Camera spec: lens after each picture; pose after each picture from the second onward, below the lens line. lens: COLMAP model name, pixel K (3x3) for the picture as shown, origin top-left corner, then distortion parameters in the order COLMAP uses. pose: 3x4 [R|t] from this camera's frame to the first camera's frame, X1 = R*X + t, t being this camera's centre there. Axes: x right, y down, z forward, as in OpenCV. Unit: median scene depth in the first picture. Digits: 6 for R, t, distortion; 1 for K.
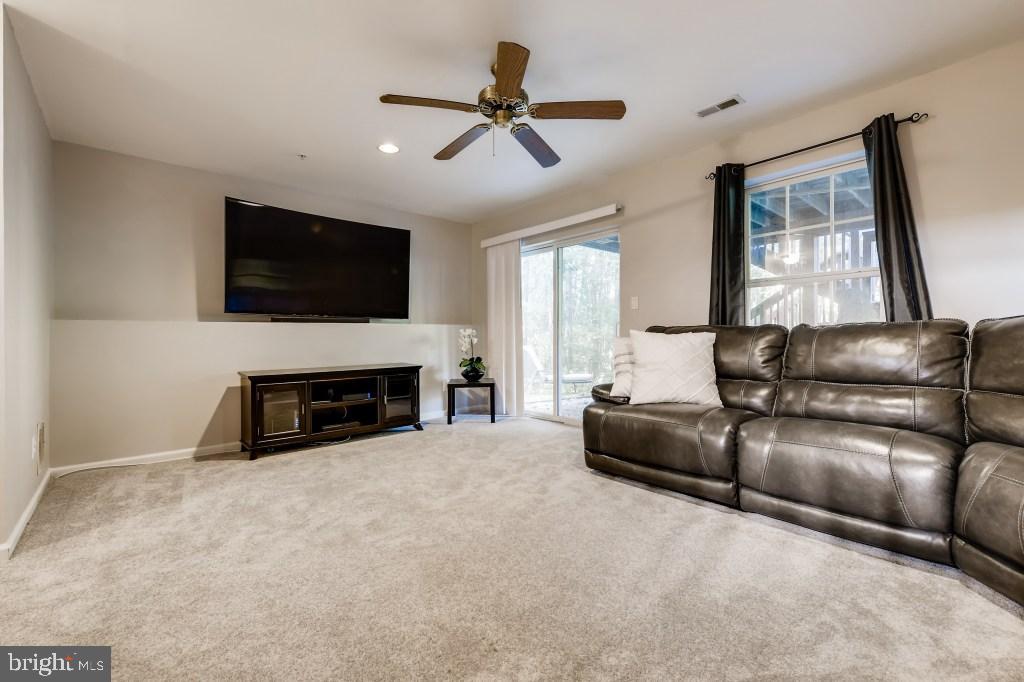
lens RADIAL K [[439.0, 0, 518.6], [0, 439.0, 342.2], [0, 0, 1]] dist [0.001876, -0.000202]
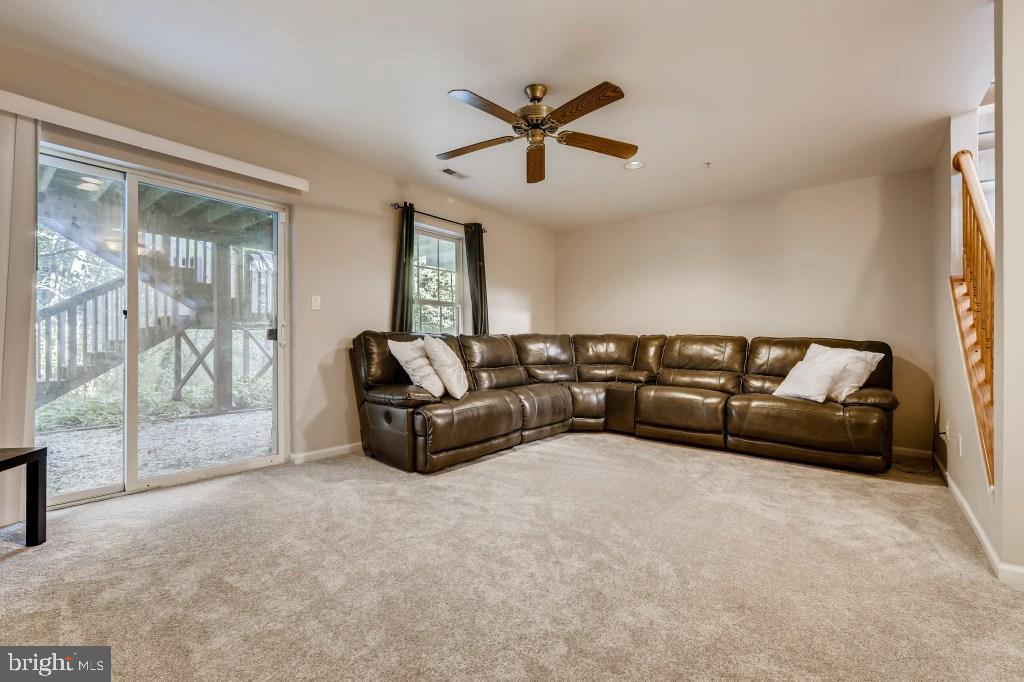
lens RADIAL K [[439.0, 0, 518.6], [0, 439.0, 342.2], [0, 0, 1]] dist [0.001876, -0.000202]
pose [[-0.170672, 0.007349, 0.985300, -0.933789], [0.010543, 0.999929, -0.005632, -0.000750], [-0.985271, 0.009427, -0.170738, 1.056754]]
